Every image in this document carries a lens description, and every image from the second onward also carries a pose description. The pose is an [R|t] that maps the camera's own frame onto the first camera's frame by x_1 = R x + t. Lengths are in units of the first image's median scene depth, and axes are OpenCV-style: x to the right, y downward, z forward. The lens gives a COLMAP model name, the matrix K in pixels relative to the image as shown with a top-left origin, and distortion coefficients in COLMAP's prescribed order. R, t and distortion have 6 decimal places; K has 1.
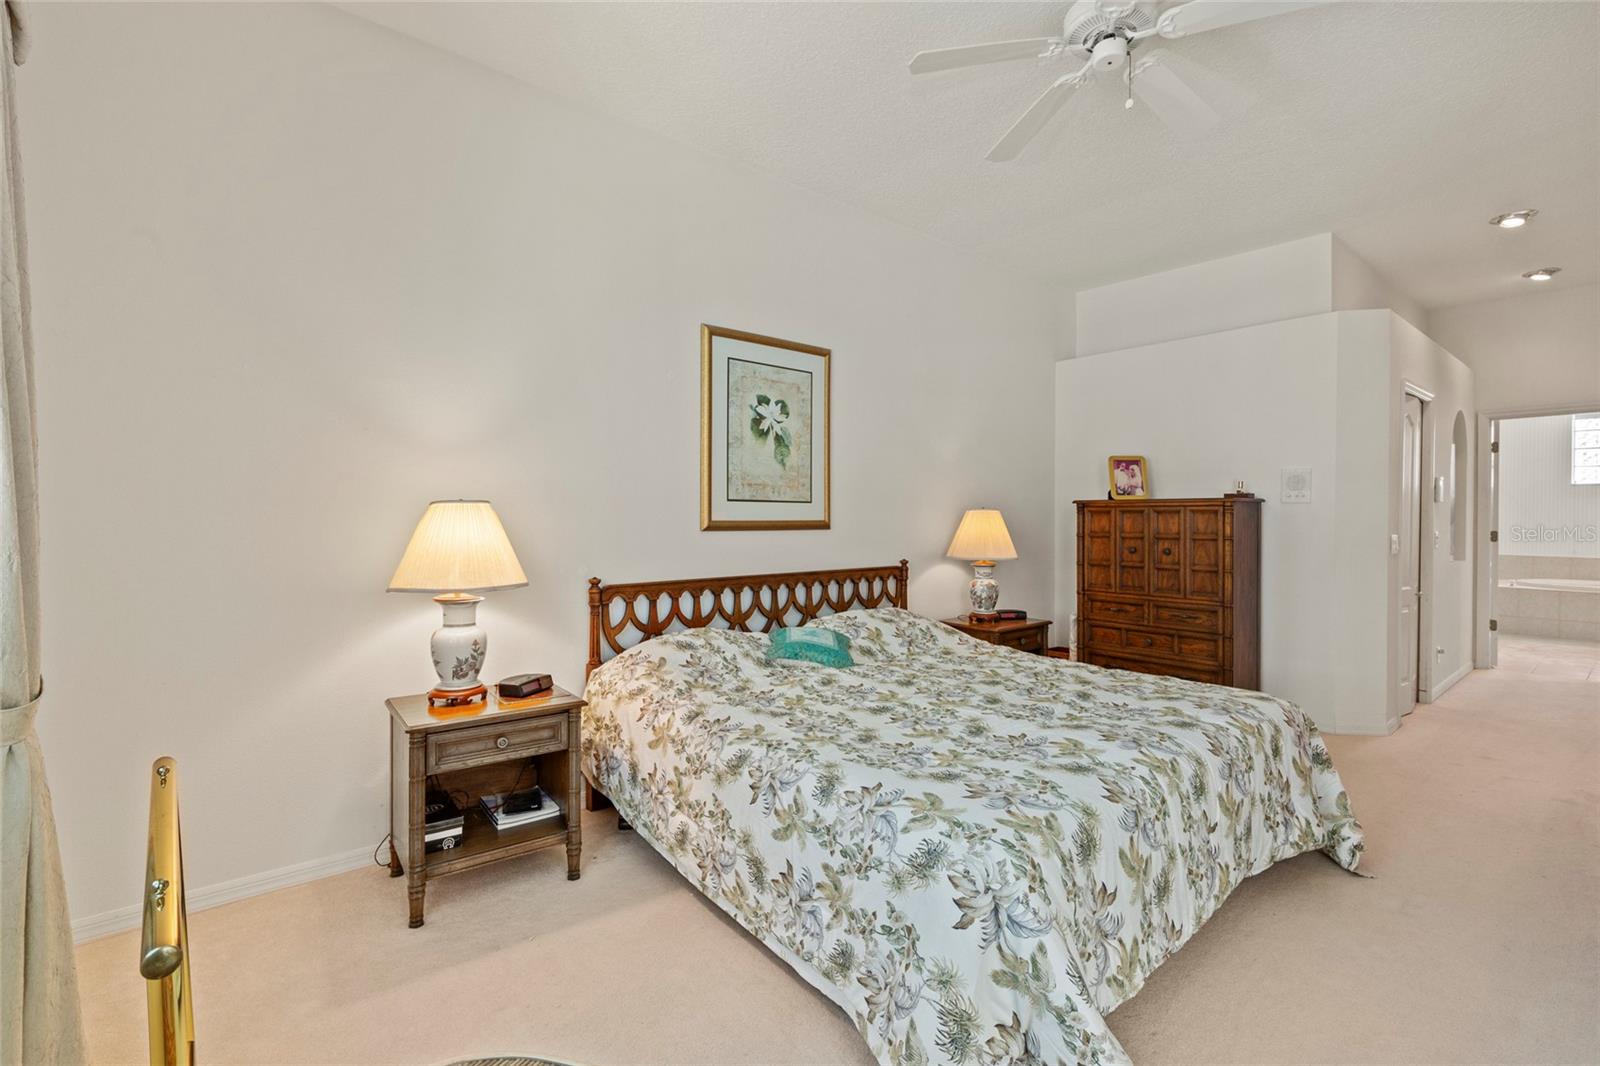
lens RADIAL K [[725.2, 0, 810.5], [0, 725.2, 526.2], [0, 0, 1]] dist [0.006681, -0.001233]
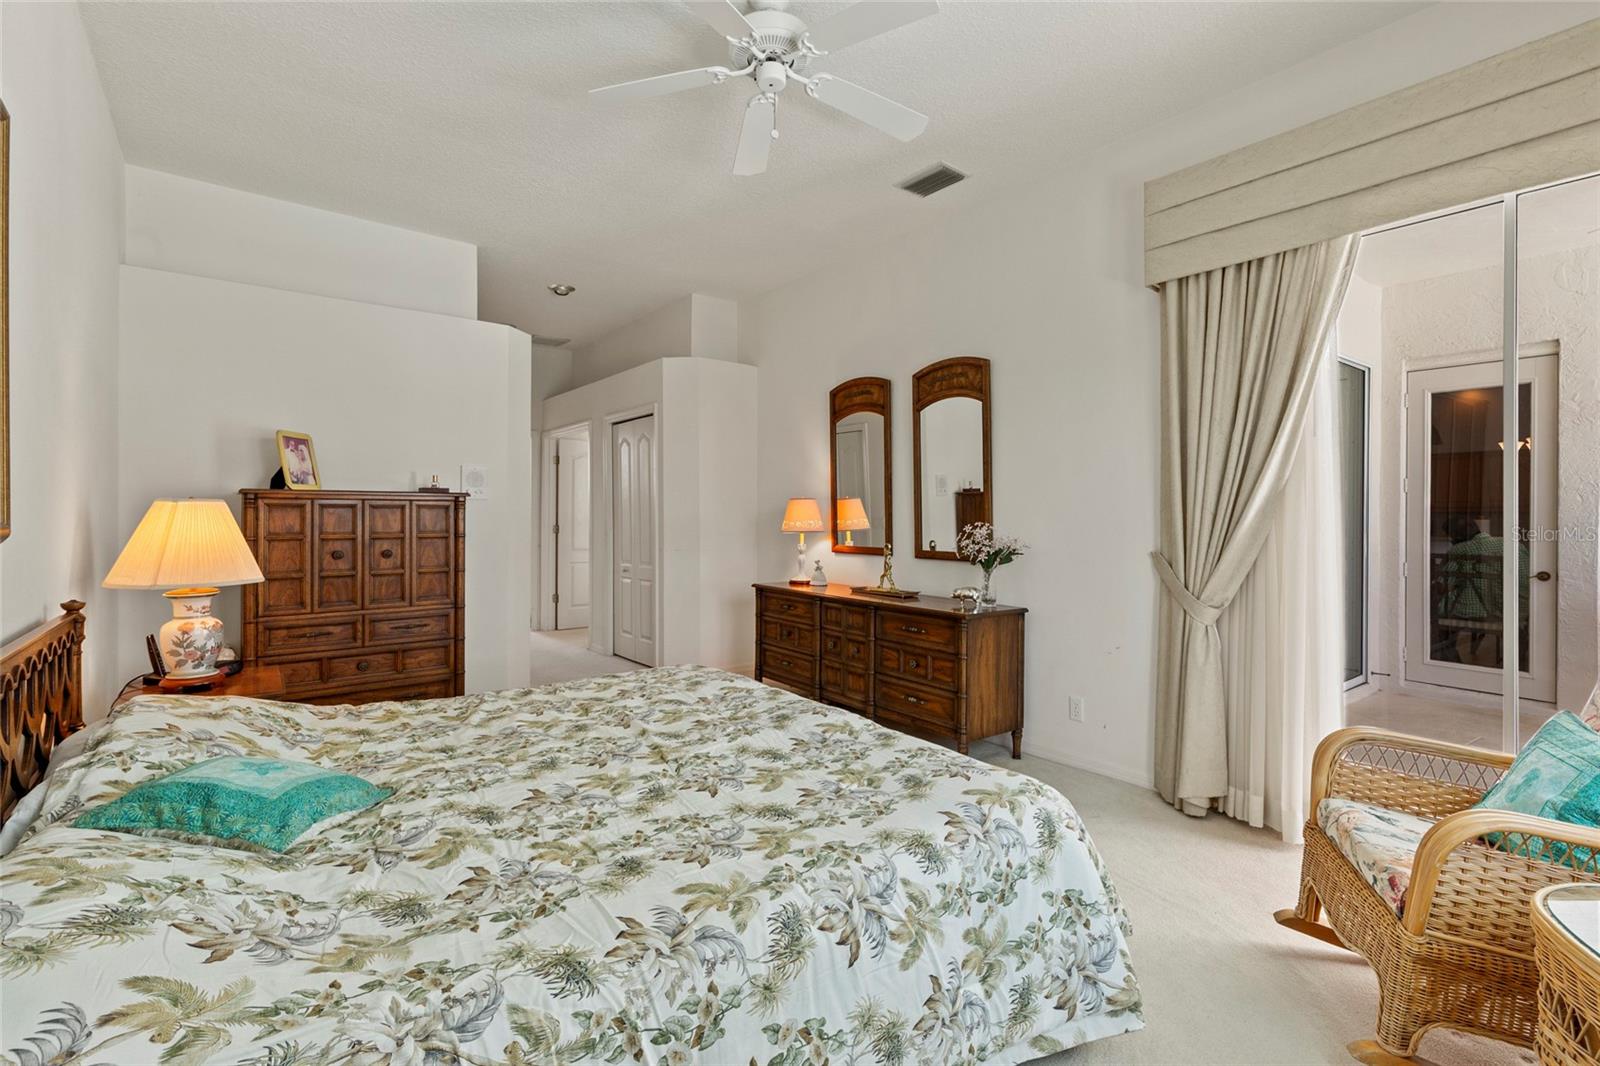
lens RADIAL K [[725.2, 0, 812.4], [0, 725.2, 519.8], [0, 0, 1]] dist [0.006681, -0.001233]
pose [[0.026670, -0.010238, 0.999592, -0.538132], [0.011030, 0.999890, 0.009947, -0.011995], [-0.999583, 0.010760, 0.026780, 0.759085]]
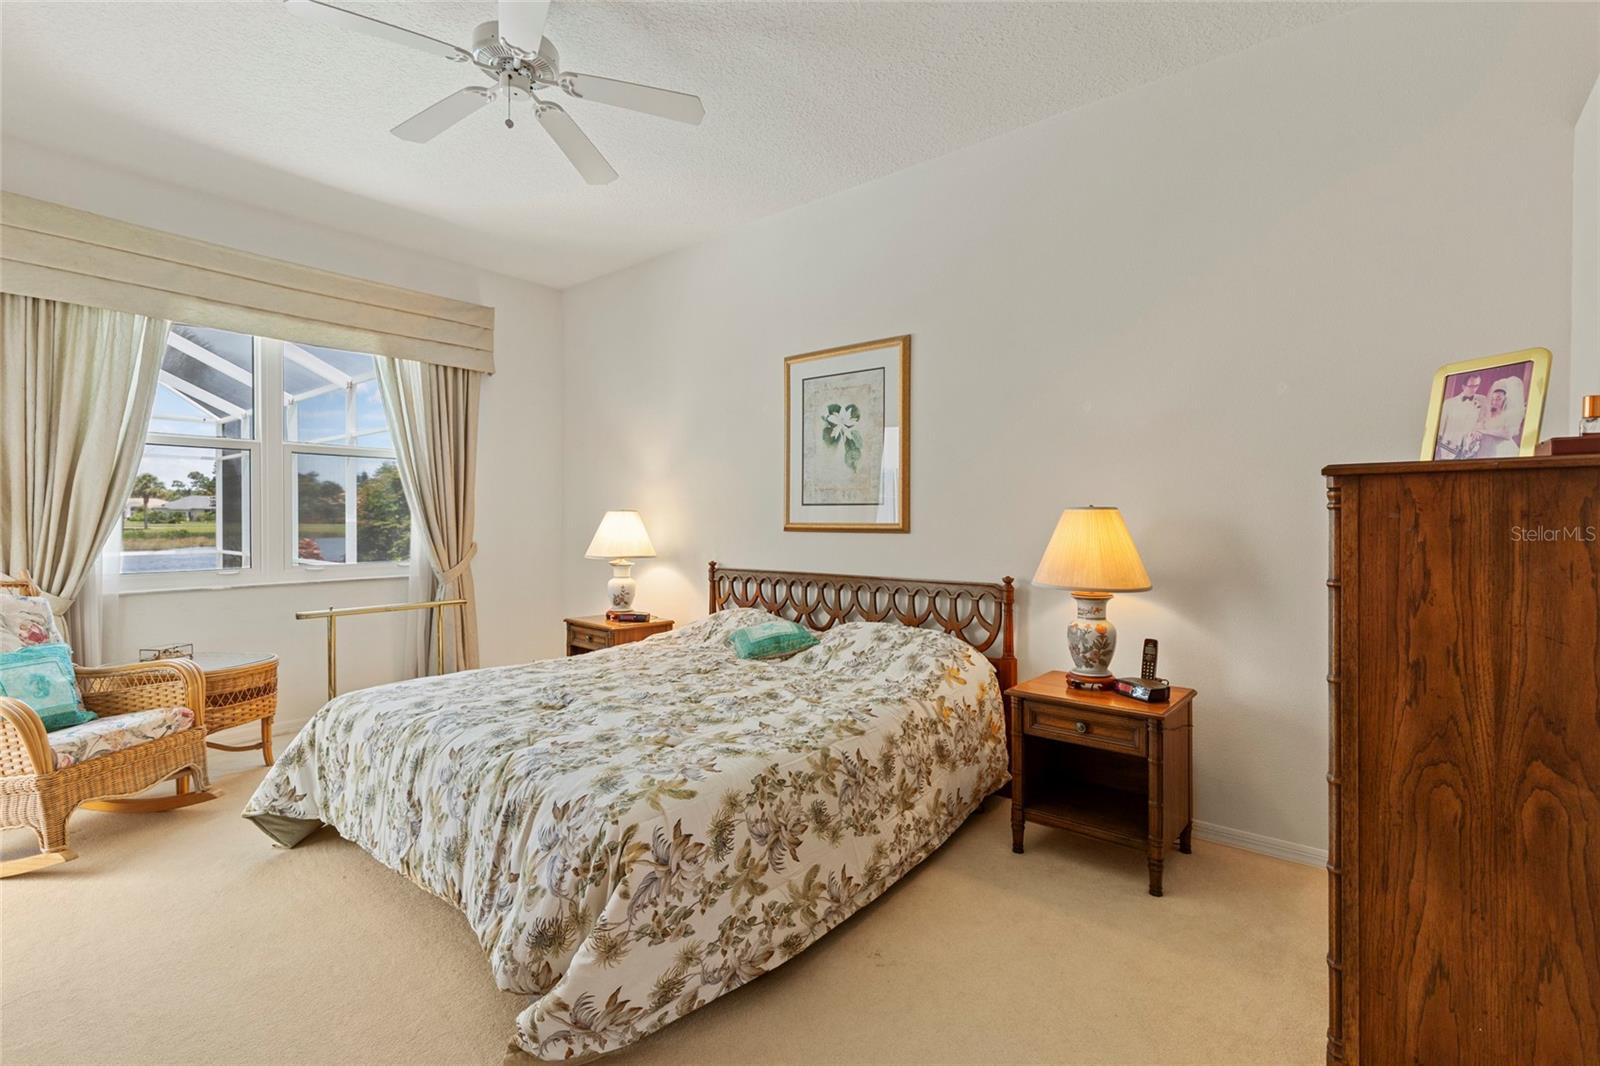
lens RADIAL K [[725.2, 0, 809.7], [0, 725.2, 527.9], [0, 0, 1]] dist [0.006681, -0.001233]
pose [[0.194098, 0.009330, -0.980938, 0.943943], [-0.019047, 0.999802, 0.005741, -0.006519], [0.980797, 0.017569, 0.194238, 0.749018]]
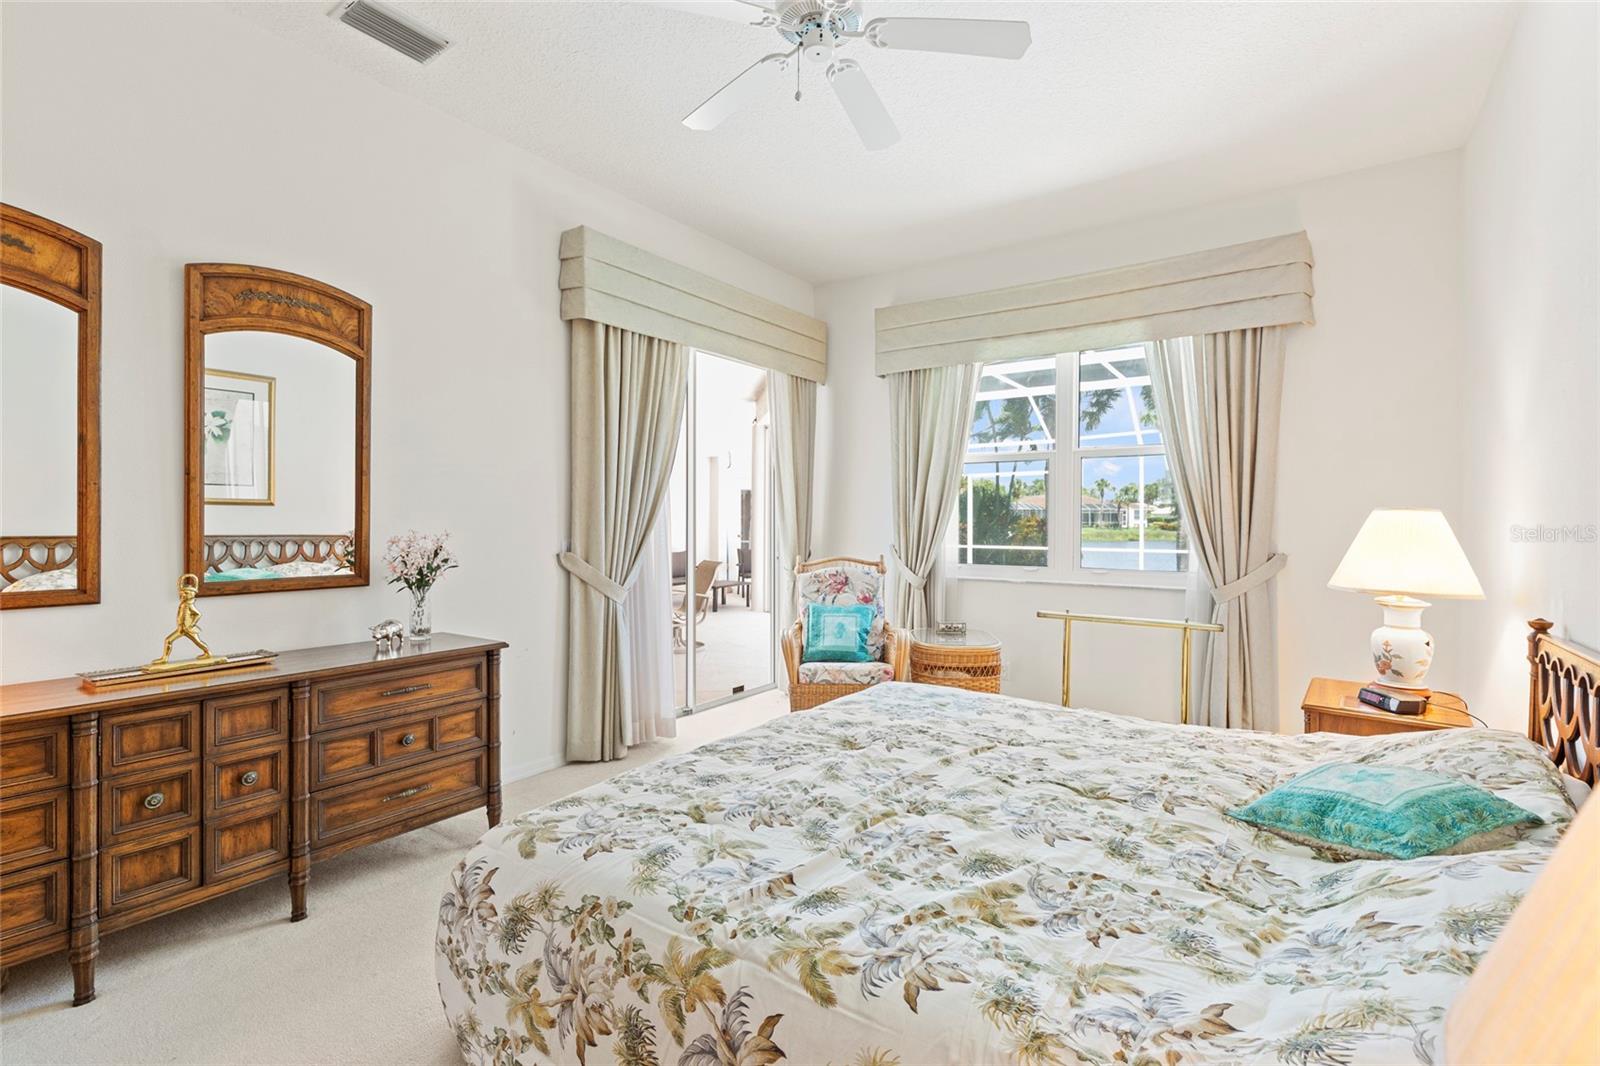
lens RADIAL K [[725.2, 0, 803.1], [0, 725.2, 518.0], [0, 0, 1]] dist [0.006681, -0.001233]
pose [[-0.964770, -0.007875, -0.262975, 0.225302], [-0.013300, 0.999734, 0.018856, -0.025479], [0.262757, 0.021690, -0.964618, 1.353776]]
